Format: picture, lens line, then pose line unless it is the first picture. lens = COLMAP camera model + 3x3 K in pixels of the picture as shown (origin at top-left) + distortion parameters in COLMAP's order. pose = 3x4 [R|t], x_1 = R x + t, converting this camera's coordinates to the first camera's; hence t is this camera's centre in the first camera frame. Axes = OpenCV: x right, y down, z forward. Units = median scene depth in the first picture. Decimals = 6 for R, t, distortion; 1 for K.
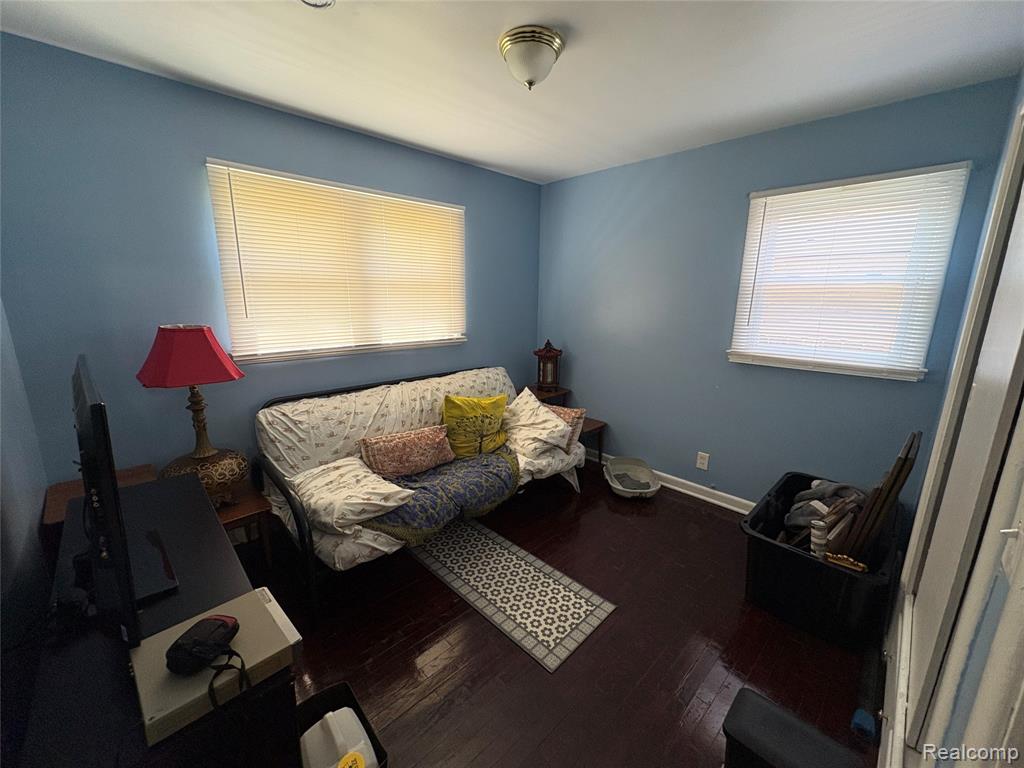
lens RADIAL K [[407.0, 0, 508.5], [0, 407.0, 383.7], [0, 0, 1]] dist [-0.000169, -0.000121]
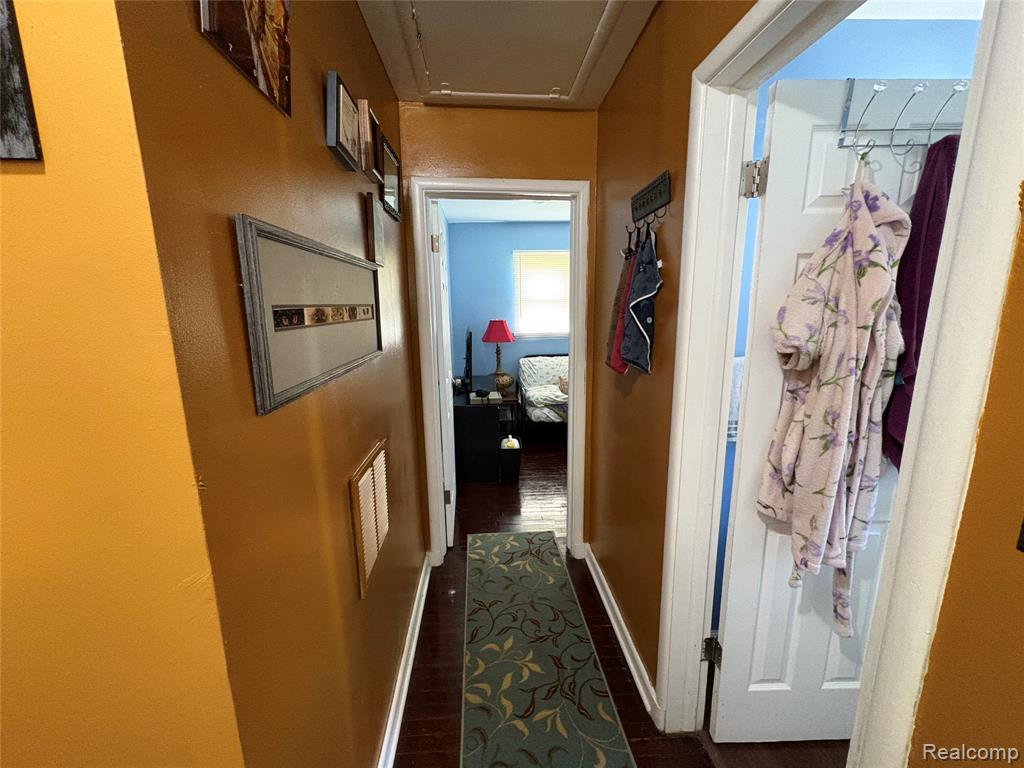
lens RADIAL K [[407.0, 0, 508.8], [0, 407.0, 383.2], [0, 0, 1]] dist [-0.000169, -0.000121]
pose [[0.764622, 0.099352, -0.636775, 0.779954], [-0.111208, 0.993565, 0.021484, 0.162376], [0.634812, 0.054387, 0.770750, -0.759148]]
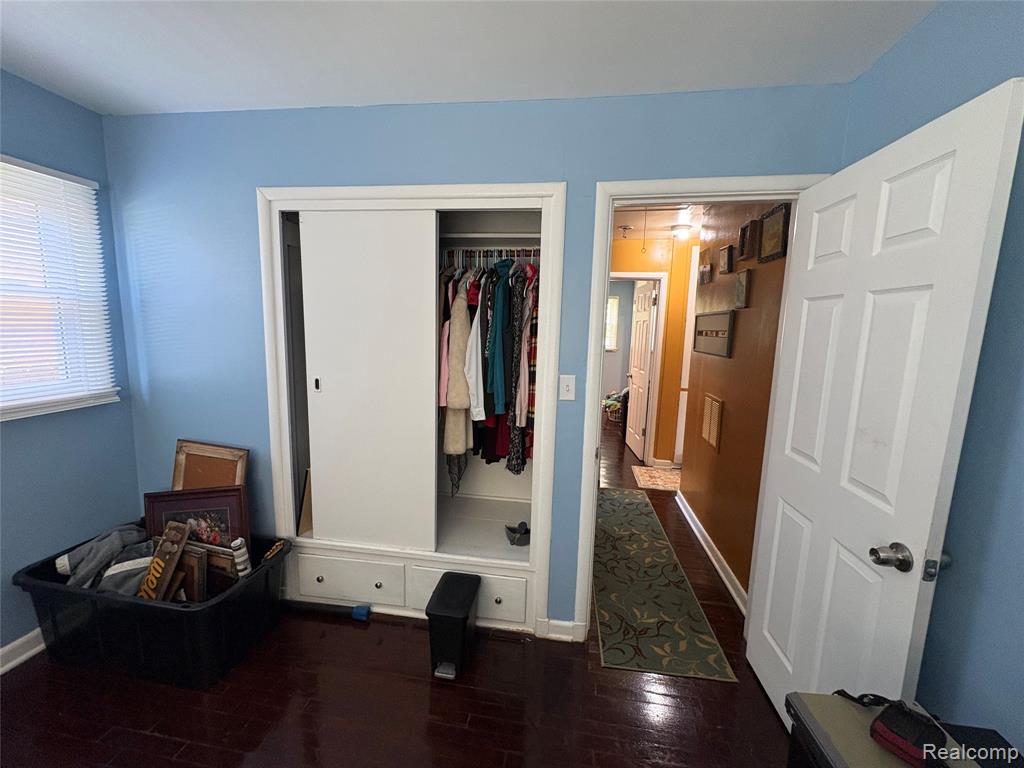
lens RADIAL K [[407.0, 0, 512.4], [0, 407.0, 382.0], [0, 0, 1]] dist [-0.000169, -0.000121]
pose [[-0.615428, -0.133109, 0.776872, -0.251316], [0.136715, 0.952669, 0.271534, -0.160552], [-0.776245, 0.273320, -0.568101, 0.672943]]
